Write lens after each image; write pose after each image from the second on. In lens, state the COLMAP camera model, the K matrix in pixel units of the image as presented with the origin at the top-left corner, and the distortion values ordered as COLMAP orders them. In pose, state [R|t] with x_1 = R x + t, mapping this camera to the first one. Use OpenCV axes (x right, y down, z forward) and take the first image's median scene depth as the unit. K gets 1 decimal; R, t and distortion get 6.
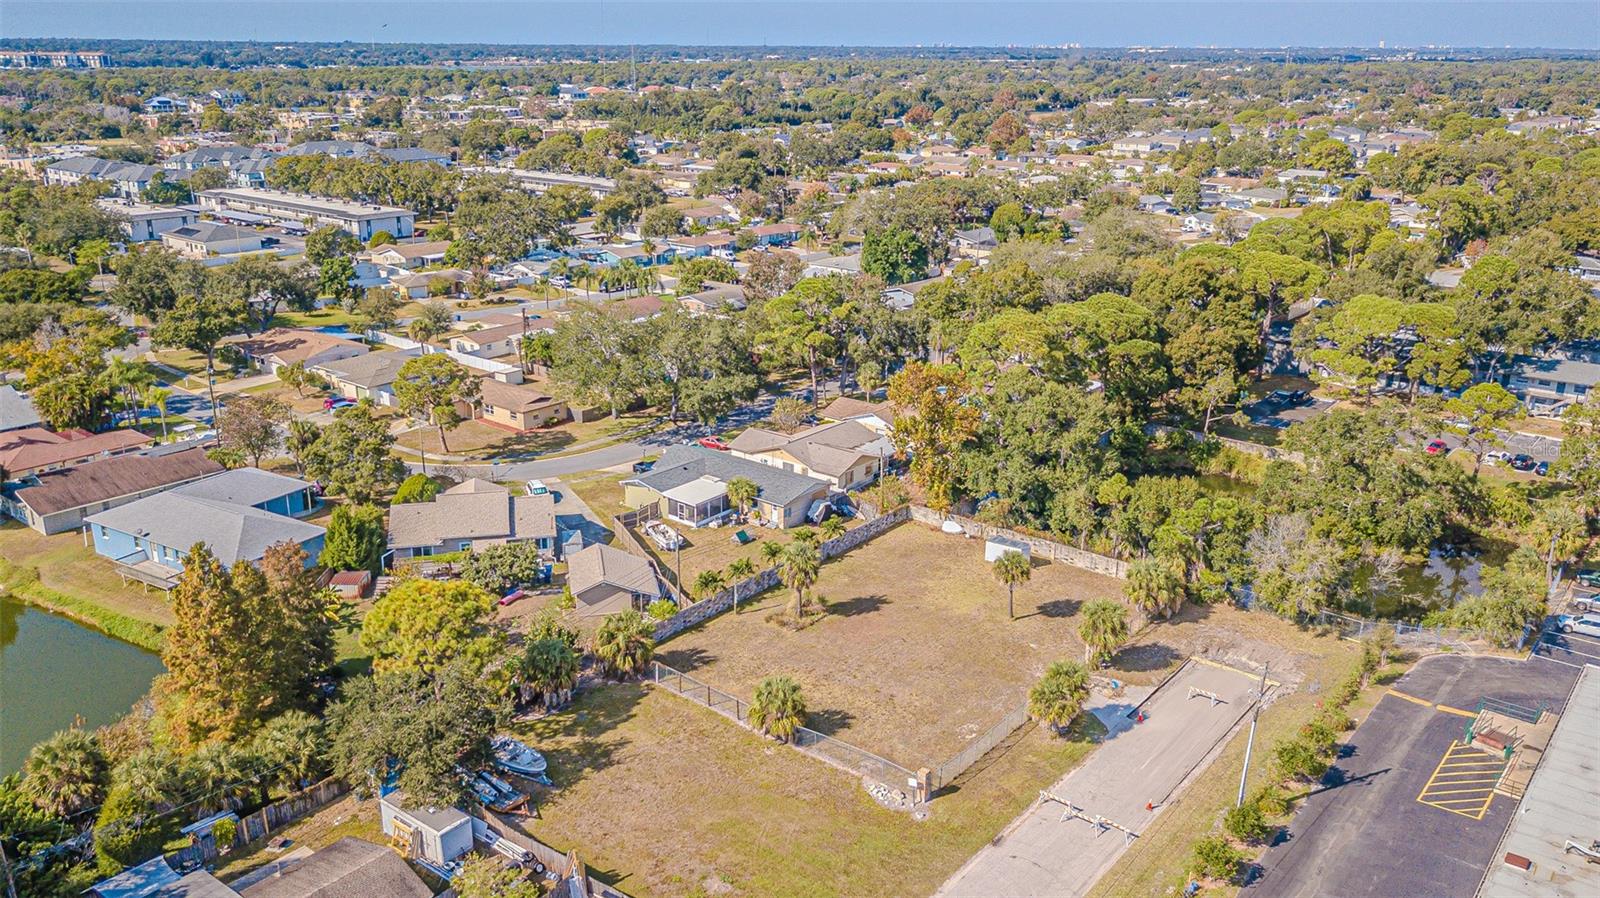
lens RADIAL K [[1244.0, 0, 778.9], [0, 1244.0, 475.1], [0, 0, 1]] dist [0.019164, 0.001219]
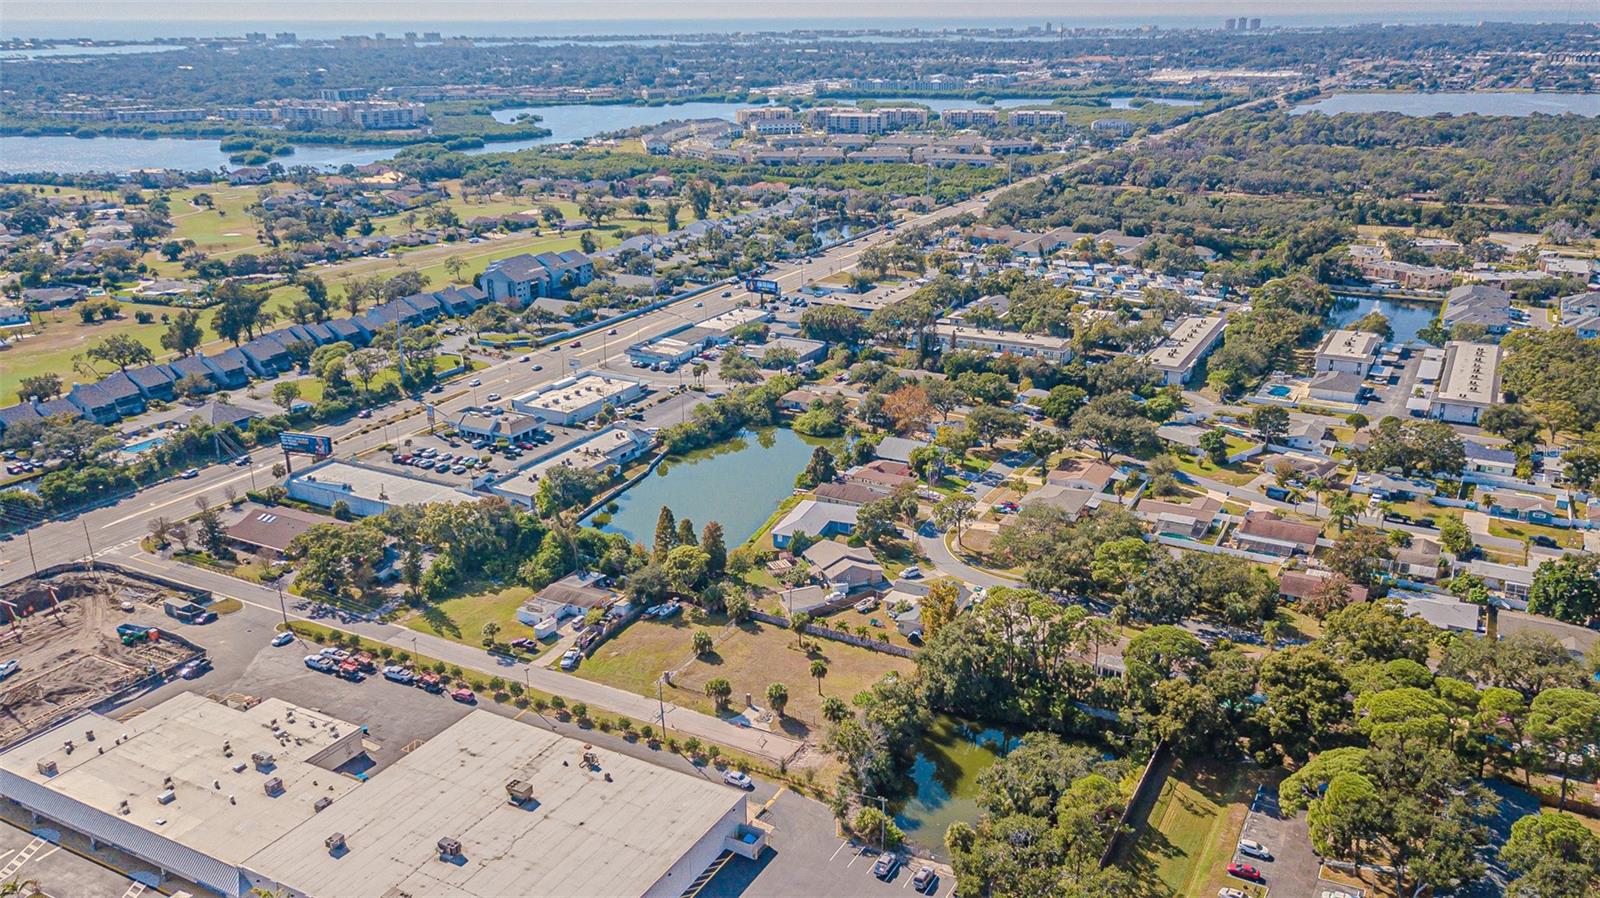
lens RADIAL K [[1264.6, 0, 784.1], [0, 1264.6, 446.2], [0, 0, 1]] dist [-0.002061, 0.047891]
pose [[0.183335, 0.310214, -0.932822, 1.971814], [-0.313463, 0.917819, 0.243617, -0.743160], [0.931735, 0.247742, 0.265509, 0.273826]]
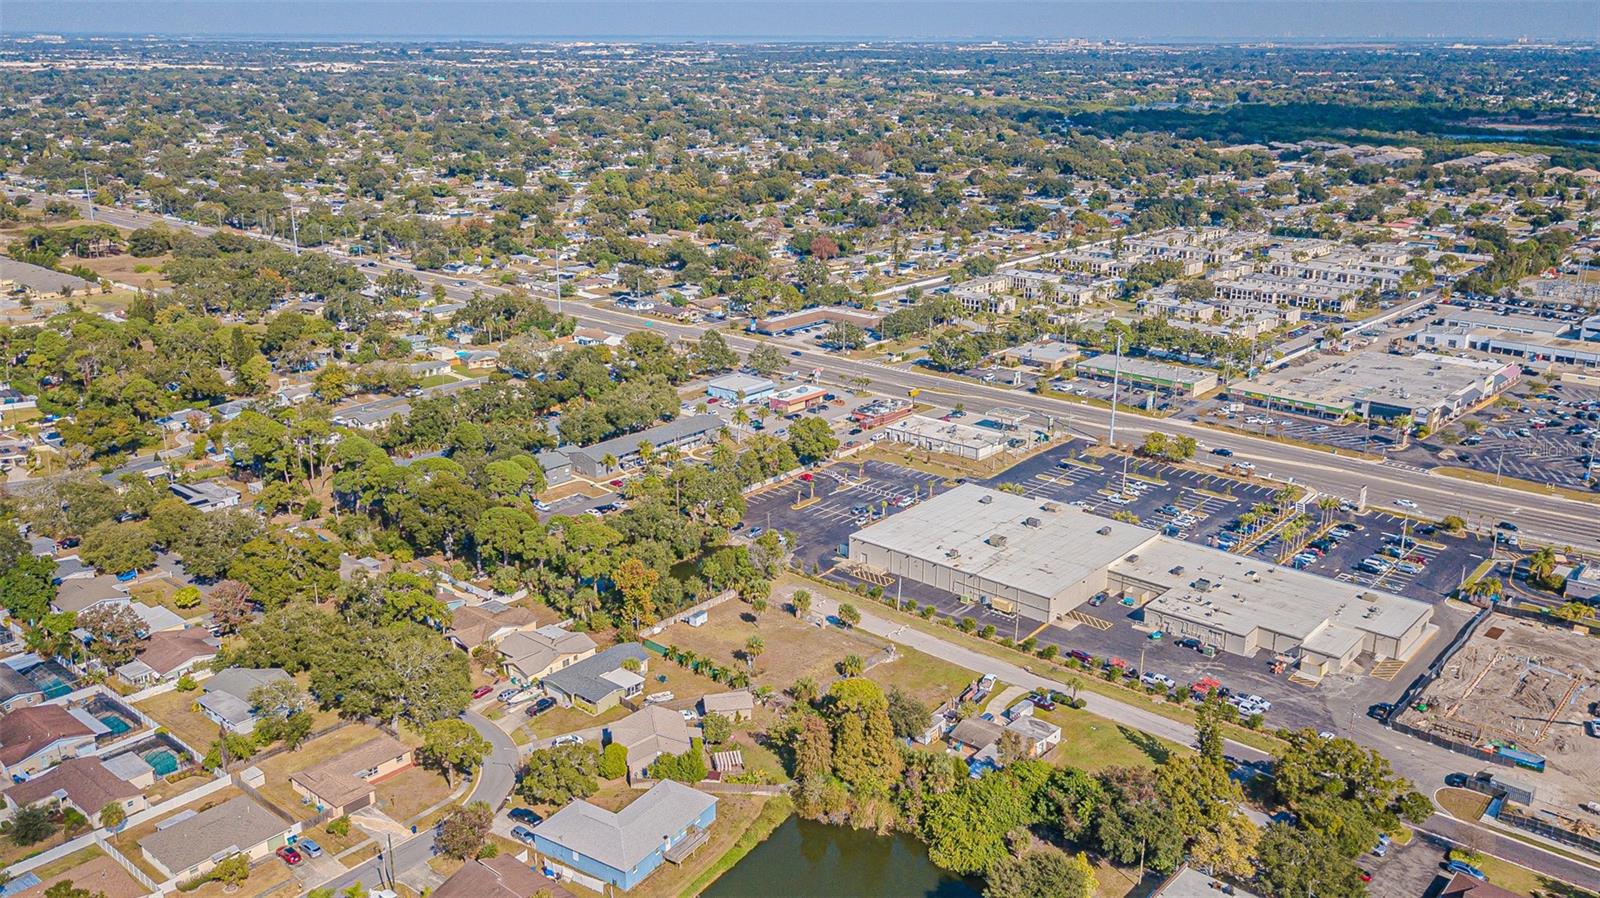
lens RADIAL K [[1333.2, 0, 800.0], [0, 1333.2, 449.0], [0, 0, 1]] dist [0.157101, -0.297106]
pose [[0.015153, -0.305064, 0.952211, -2.071866], [0.323615, 0.902559, 0.284007, -0.863506], [-0.946067, 0.303846, 0.112400, 0.527076]]
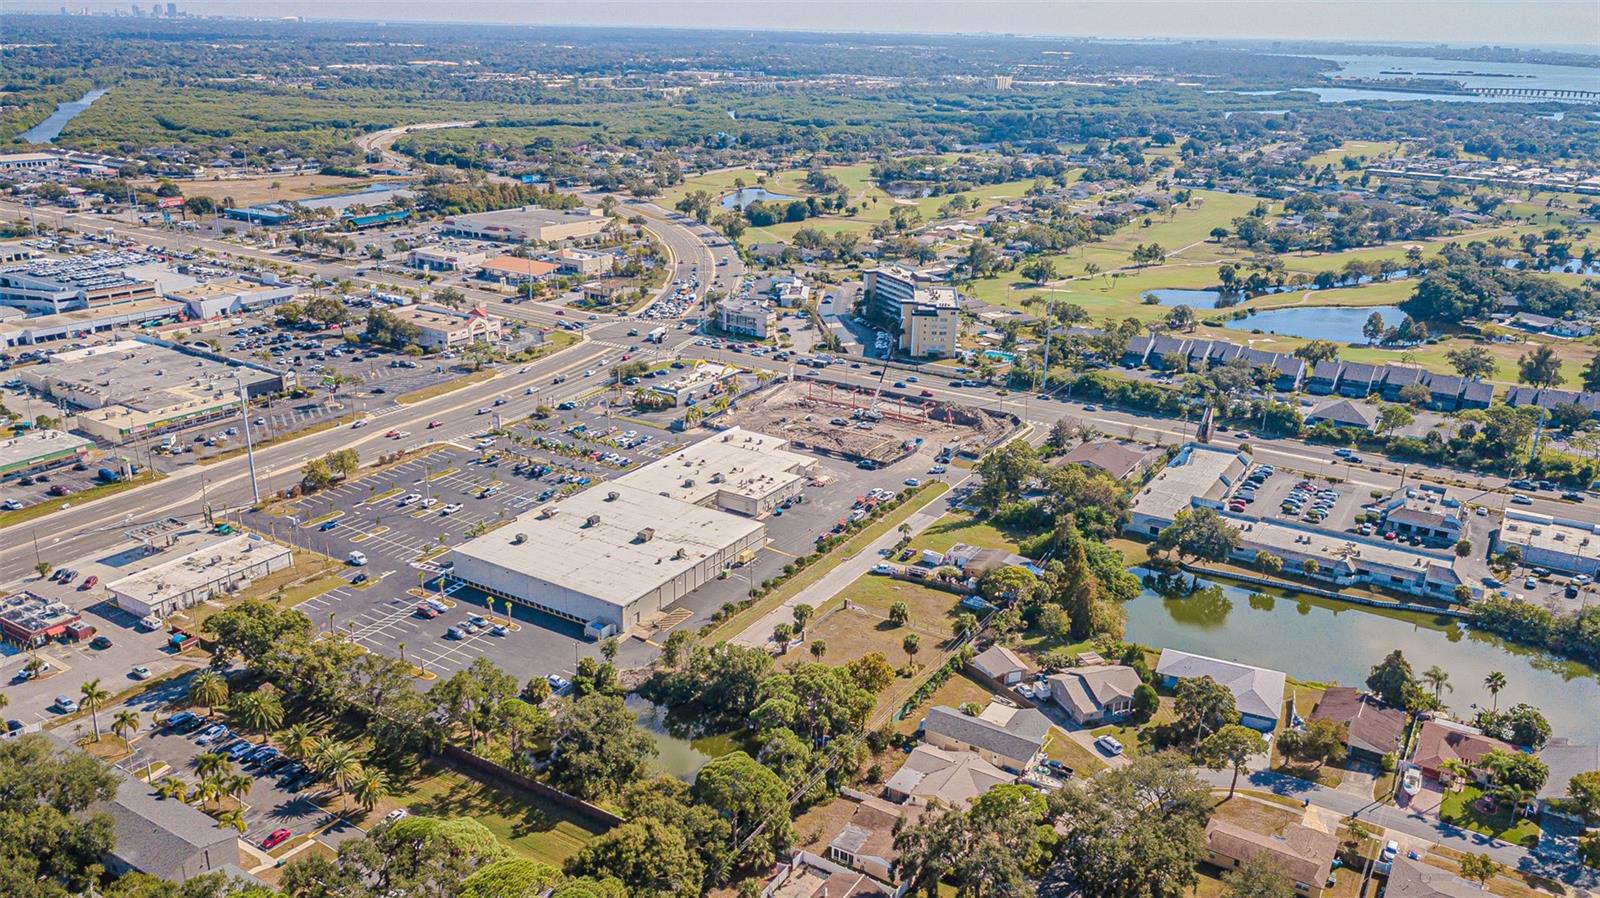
lens RADIAL K [[1219.5, 0, 804.7], [0, 1219.5, 450.6], [0, 0, 1]] dist [0.073442, -0.113829]
pose [[-0.989467, 0.019661, -0.143420, 0.500543], [-0.073545, 0.785076, 0.615018, -1.493025], [0.124688, 0.619088, -0.775360, 2.384844]]
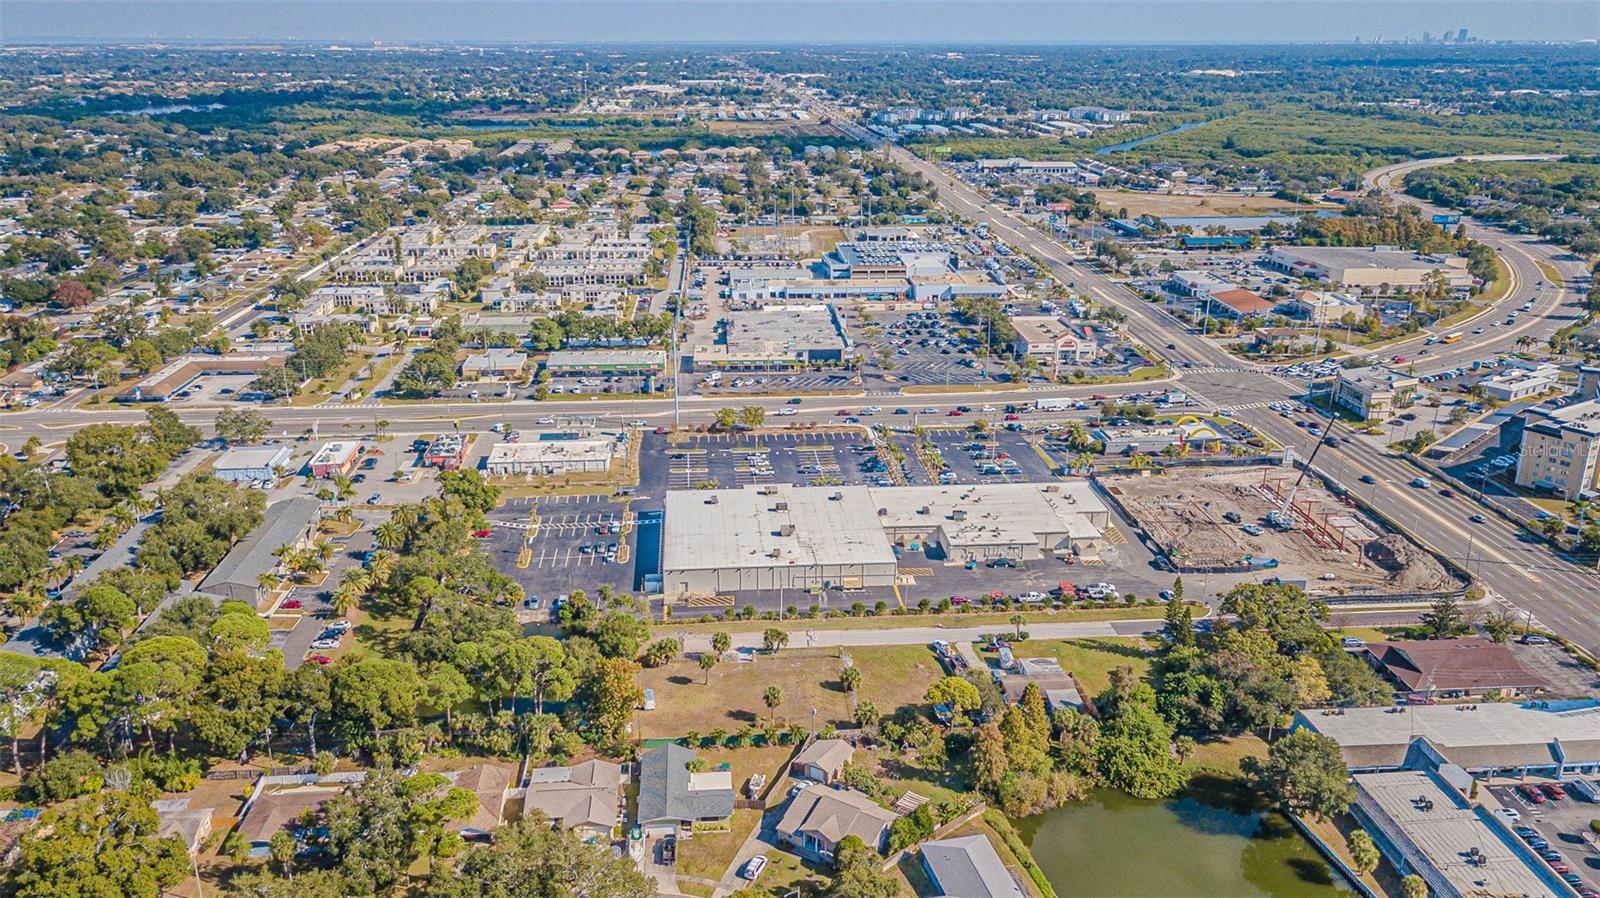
lens RADIAL K [[1229.3, 0, 800.0], [0, 1229.3, 449.0], [0, 0, 1]] dist [0.024204, 0.006276]
pose [[-0.705556, -0.234199, 0.668836, -1.261608], [0.224633, 0.821226, 0.524526, -1.302534], [-0.672109, 0.520325, -0.526812, 1.778815]]
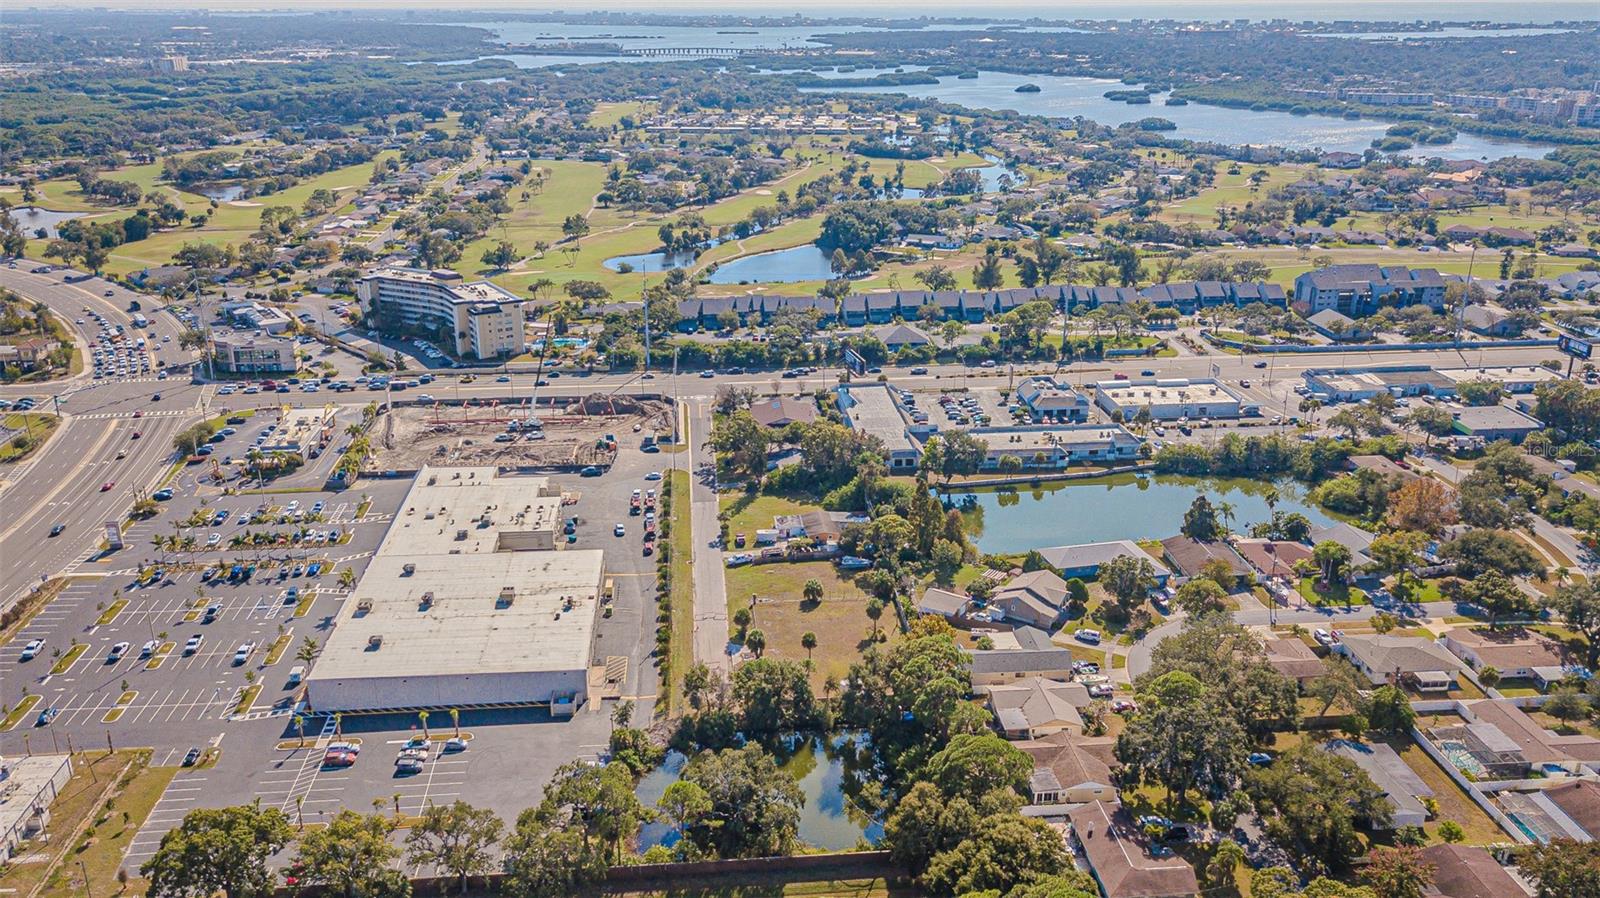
lens RADIAL K [[1258.1, 0, 802.8], [0, 1258.1, 451.4], [0, 0, 1]] dist [0.016348, -0.002266]
pose [[-0.708078, 0.231760, -0.667018, 1.529992], [-0.233856, 0.814334, 0.531198, -1.312859], [0.666286, 0.532116, -0.522414, 1.892585]]
